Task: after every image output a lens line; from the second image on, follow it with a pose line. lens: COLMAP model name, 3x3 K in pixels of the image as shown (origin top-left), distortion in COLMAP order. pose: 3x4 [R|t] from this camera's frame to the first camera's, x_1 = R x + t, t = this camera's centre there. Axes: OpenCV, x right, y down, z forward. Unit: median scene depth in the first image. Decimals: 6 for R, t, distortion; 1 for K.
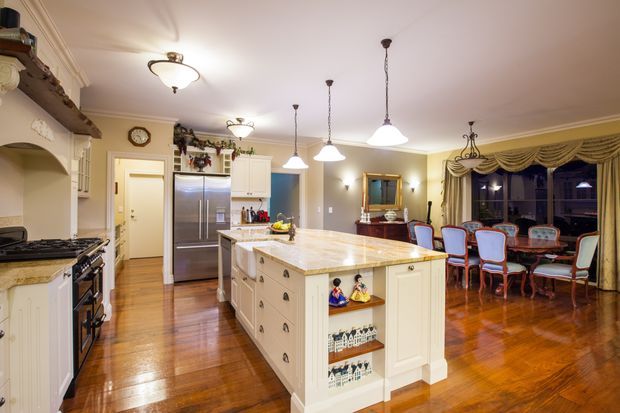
lens RADIAL K [[291.7, 0, 310.0], [0, 291.7, 206.5], [0, 0, 1]] dist [-0.001233, -0.000309]
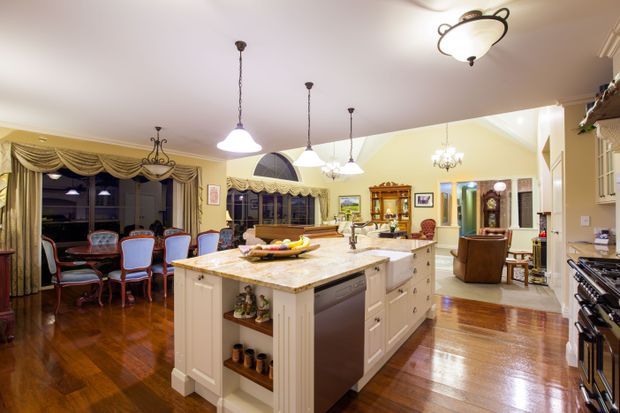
lens RADIAL K [[291.7, 0, 310.0], [0, 291.7, 206.5], [0, 0, 1]] dist [-0.001233, -0.000309]
pose [[-0.410322, 0.010253, 0.911883, -0.505640], [0.004325, 0.999947, -0.009297, -0.010359], [-0.911931, 0.000129, -0.410345, 0.865050]]
